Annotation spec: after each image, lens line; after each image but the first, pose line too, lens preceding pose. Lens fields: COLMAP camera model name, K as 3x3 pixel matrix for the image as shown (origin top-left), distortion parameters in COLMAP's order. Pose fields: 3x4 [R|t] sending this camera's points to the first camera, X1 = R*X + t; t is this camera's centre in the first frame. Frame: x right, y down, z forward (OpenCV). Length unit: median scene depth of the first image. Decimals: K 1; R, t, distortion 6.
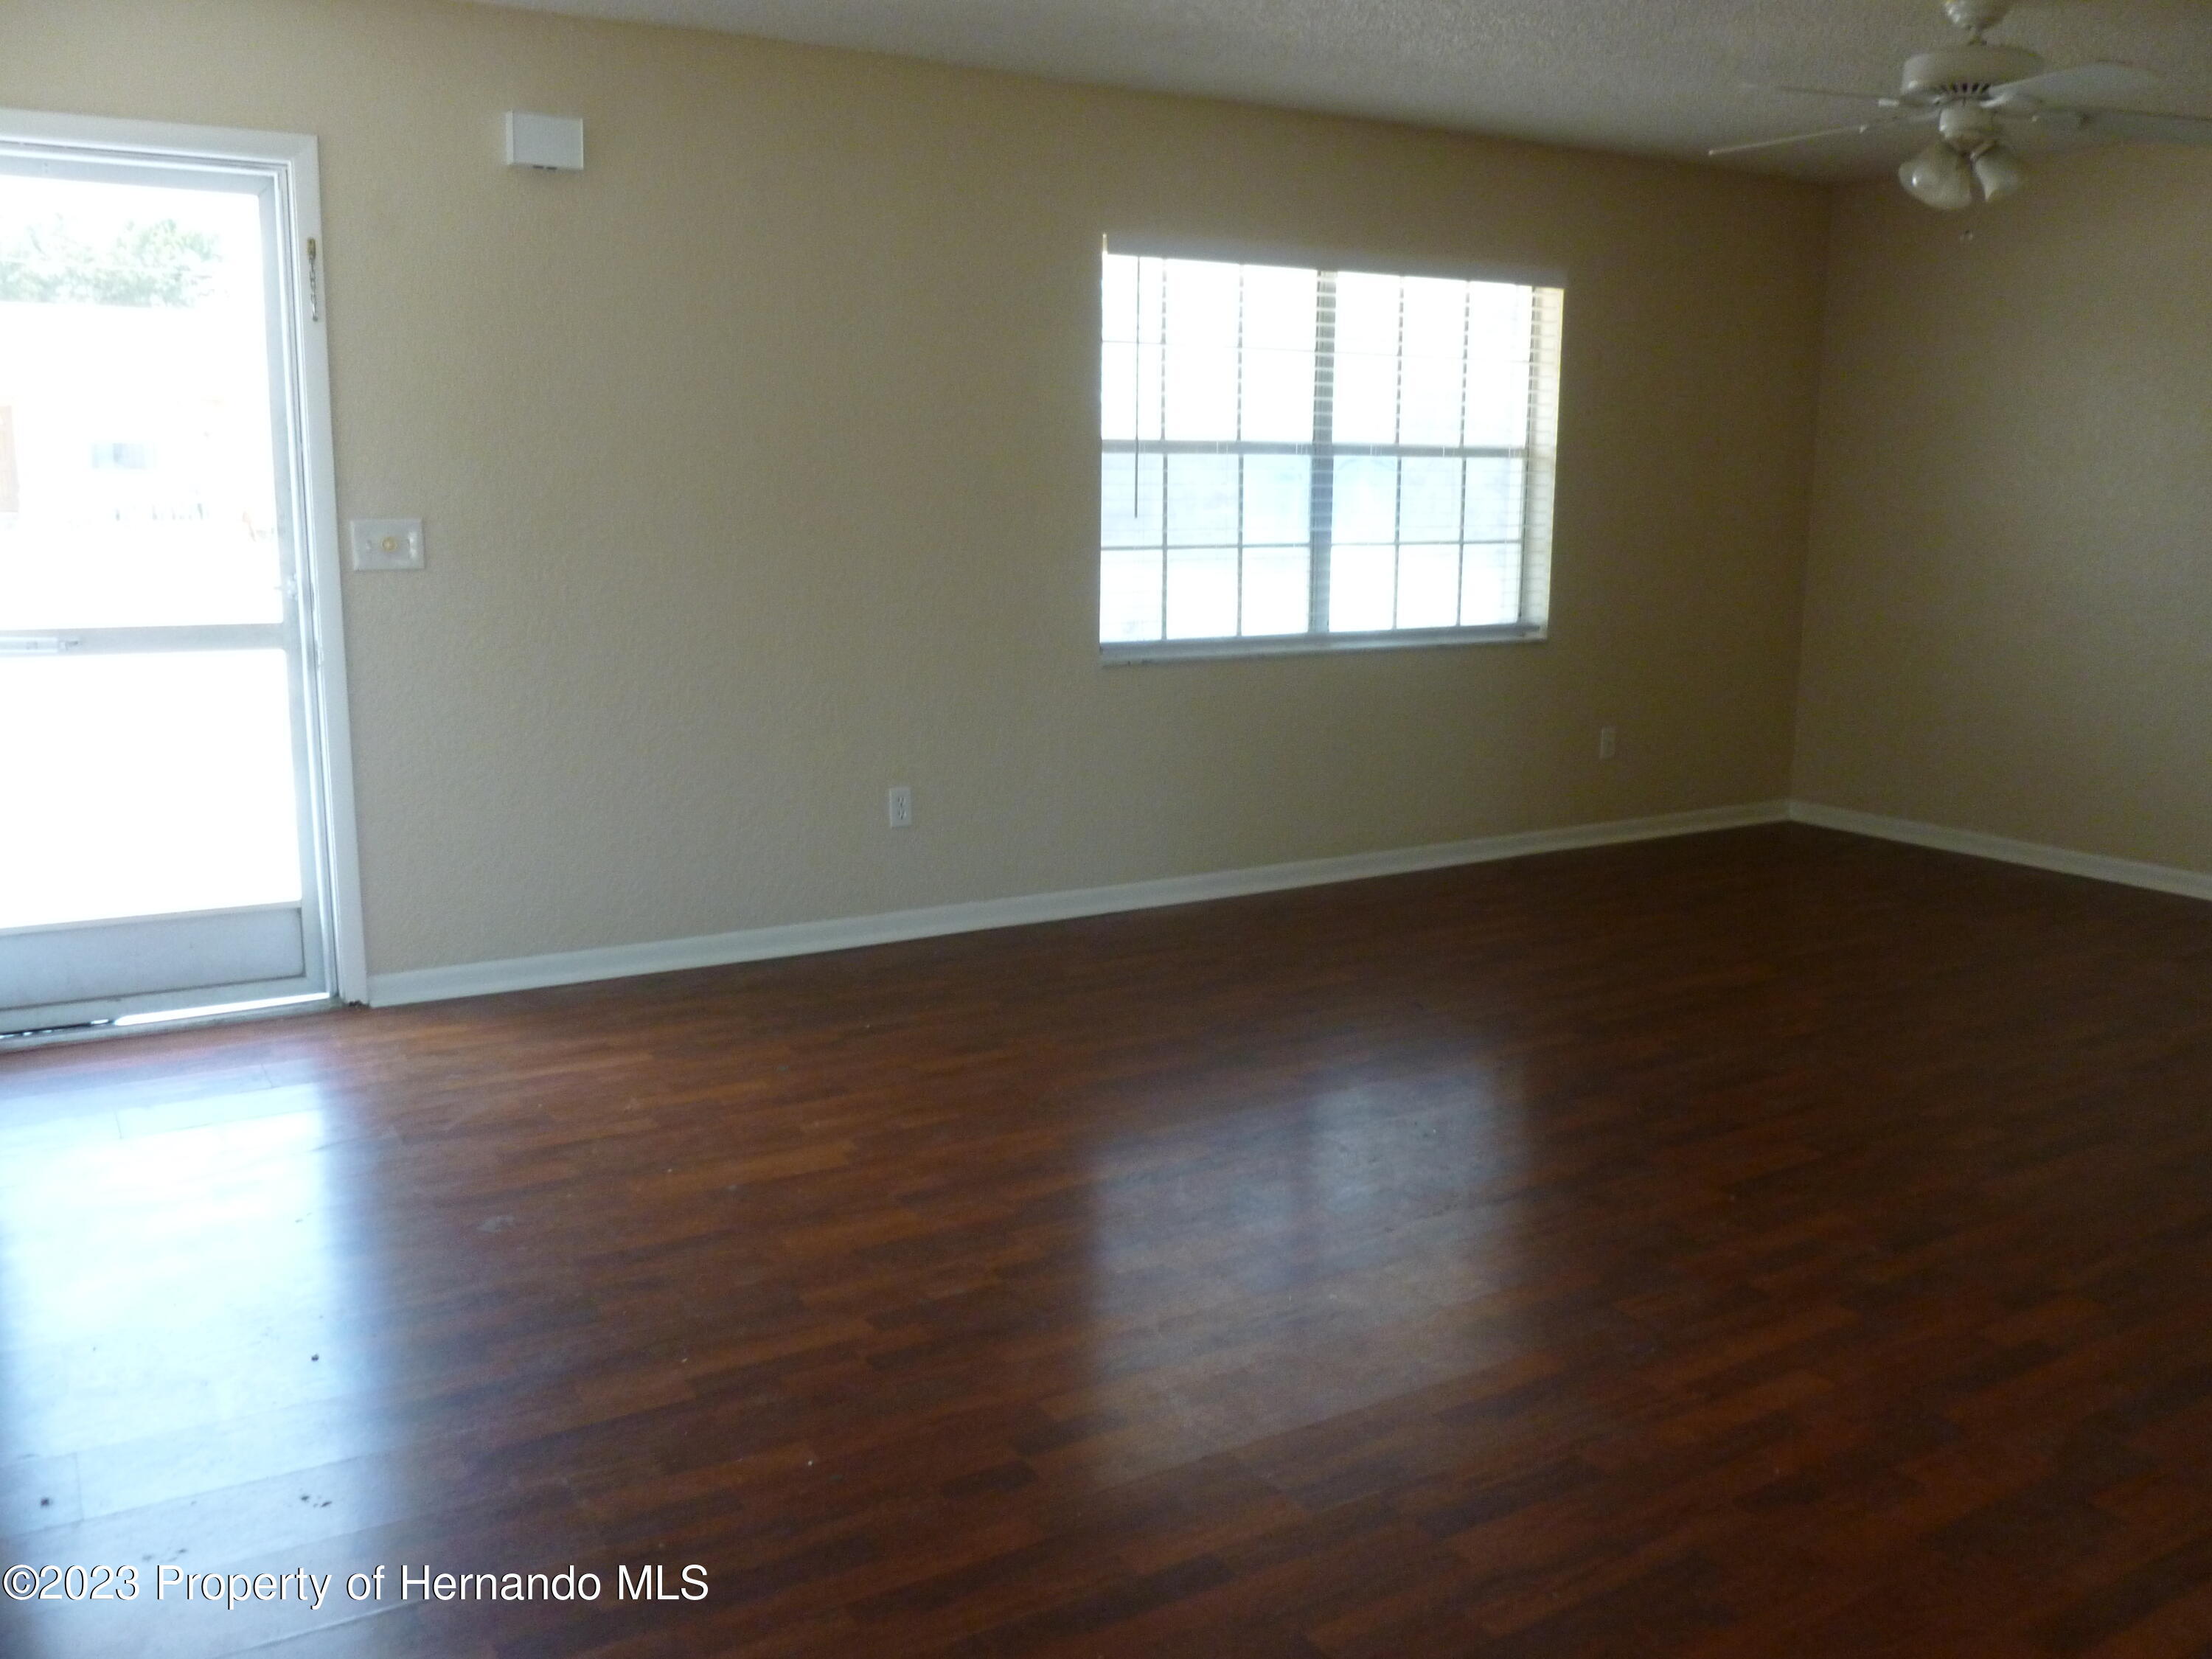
lens RADIAL K [[1883.2, 0, 1106.0], [0, 1883.2, 829.5], [0, 0, 1]] dist [-0.064605, 0.034194]
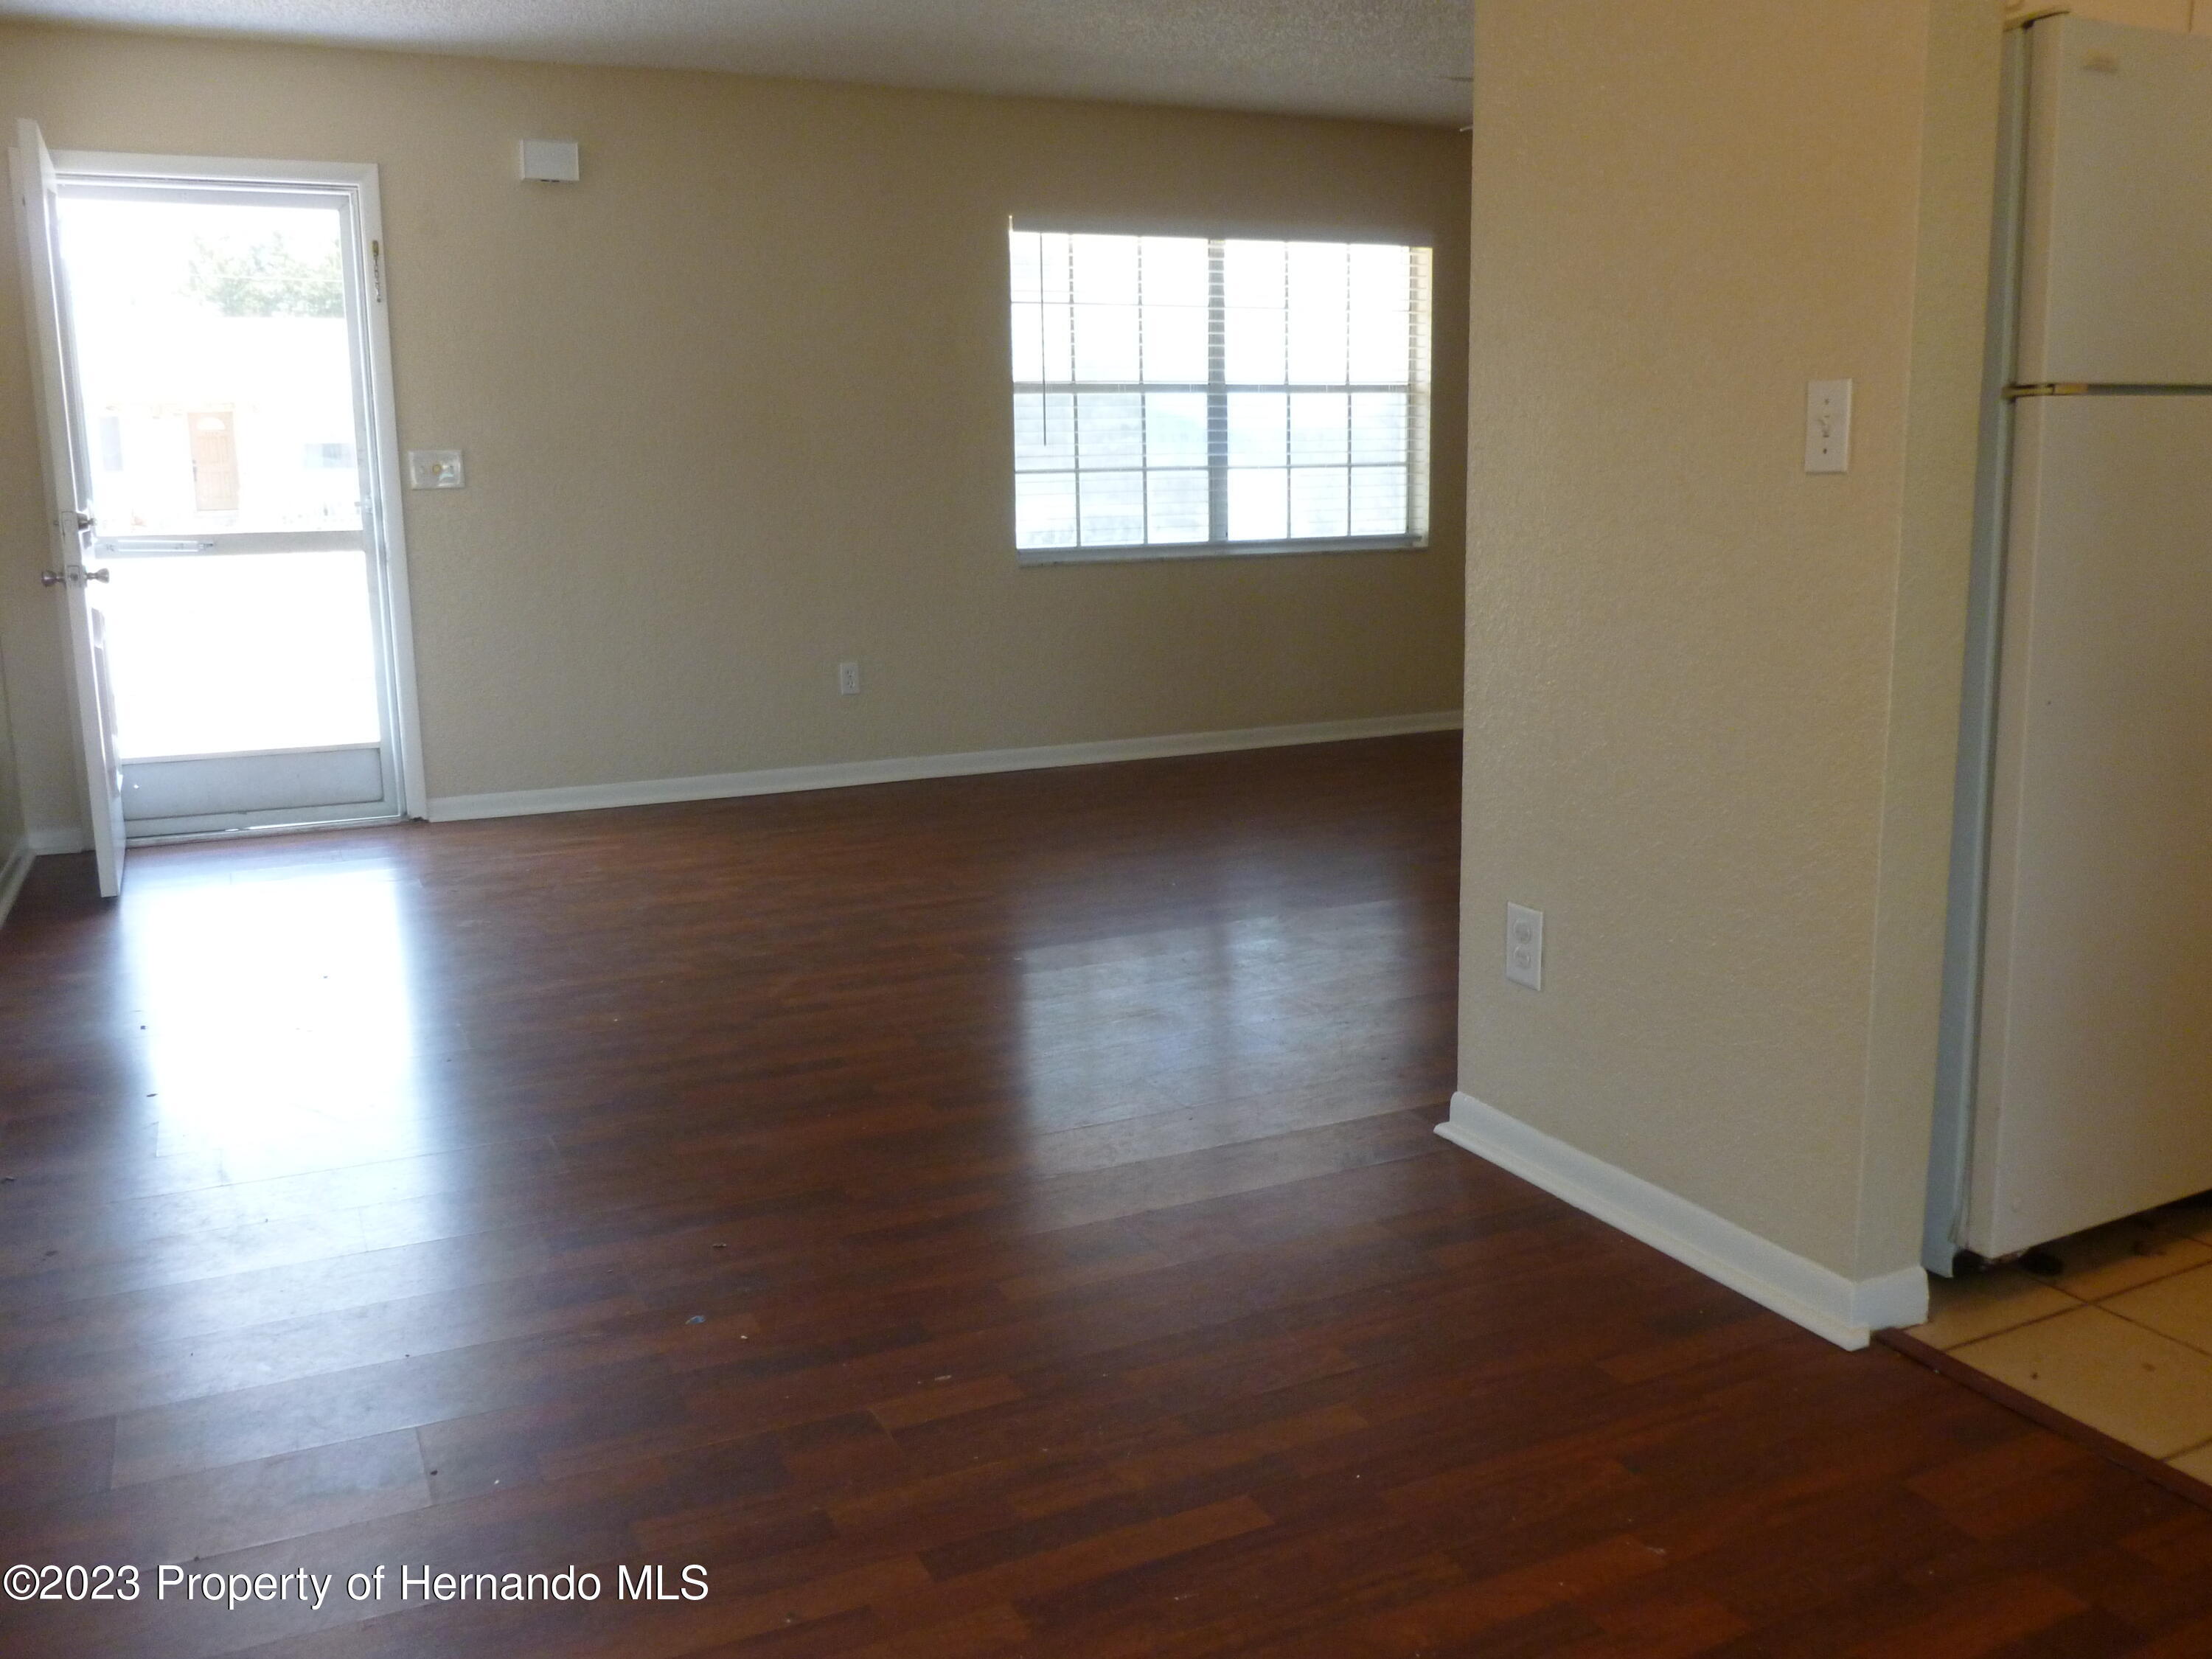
lens RADIAL K [[1883.2, 0, 1106.0], [0, 1883.2, 829.5], [0, 0, 1]] dist [-0.064605, 0.034194]
pose [[0.994751, -0.004201, -0.102235, 0.169029], [0.004725, 0.999977, 0.004877, 0.075177], [0.102212, -0.005335, 0.994748, -0.207258]]
